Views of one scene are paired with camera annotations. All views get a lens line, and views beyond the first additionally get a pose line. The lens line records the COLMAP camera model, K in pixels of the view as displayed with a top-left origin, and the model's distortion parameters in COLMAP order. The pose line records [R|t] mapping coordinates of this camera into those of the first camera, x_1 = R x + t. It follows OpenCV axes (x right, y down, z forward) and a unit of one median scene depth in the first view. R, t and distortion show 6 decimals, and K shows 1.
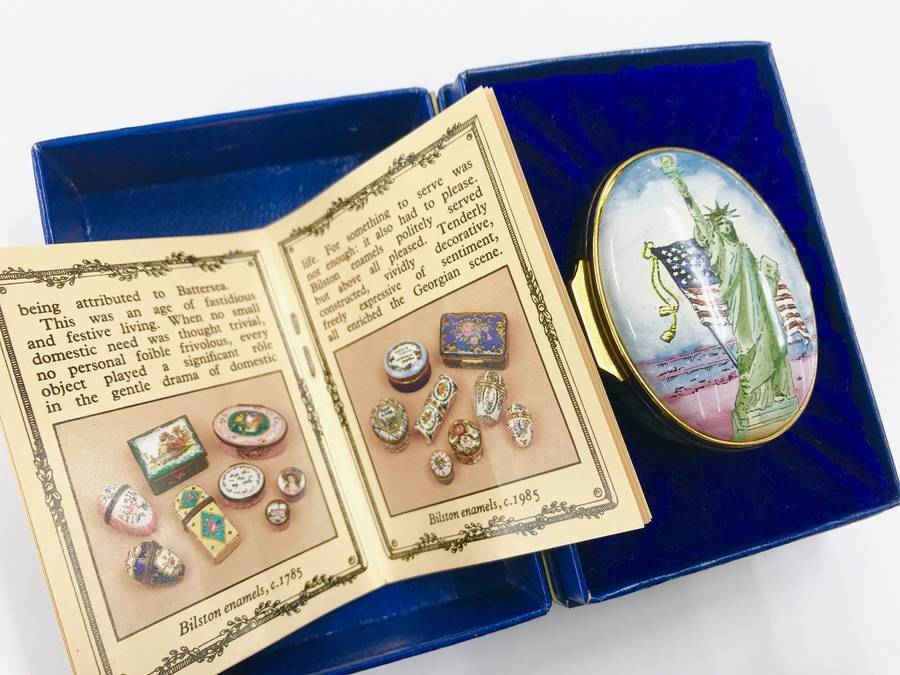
lens RADIAL K [[745.2, 0, 450.0], [0, 745.2, 337.5], [0, 0, 1]] dist [0.097005, -0.003170]
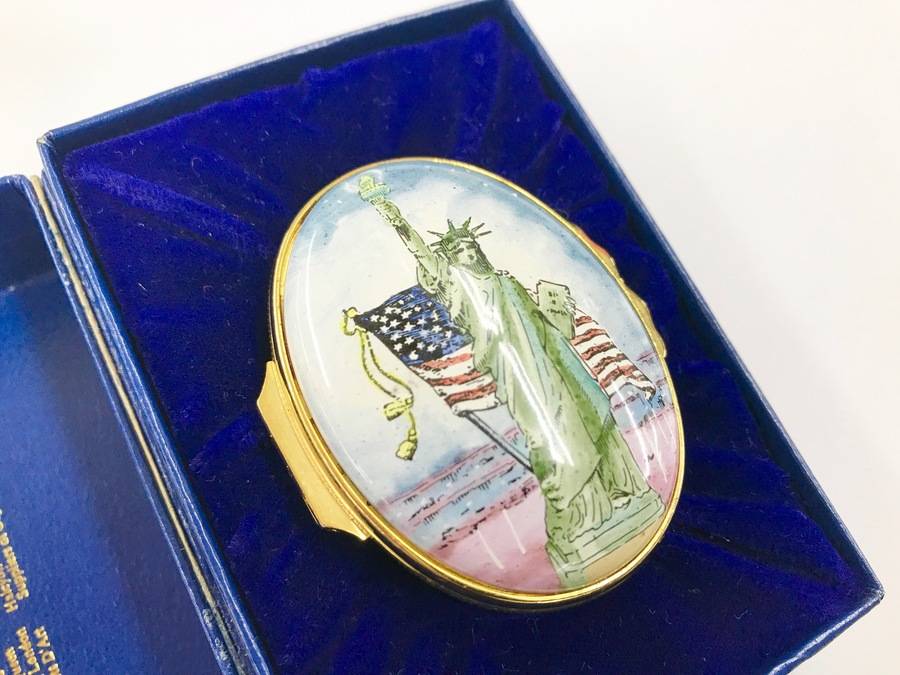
lens RADIAL K [[745.2, 0, 450.0], [0, 745.2, 337.5], [0, 0, 1]] dist [0.097005, -0.003170]
pose [[0.963361, -0.262683, -0.054168, 0.374752], [0.255291, 0.959988, -0.115103, -0.010519], [0.082236, 0.097057, 0.991876, 0.392529]]
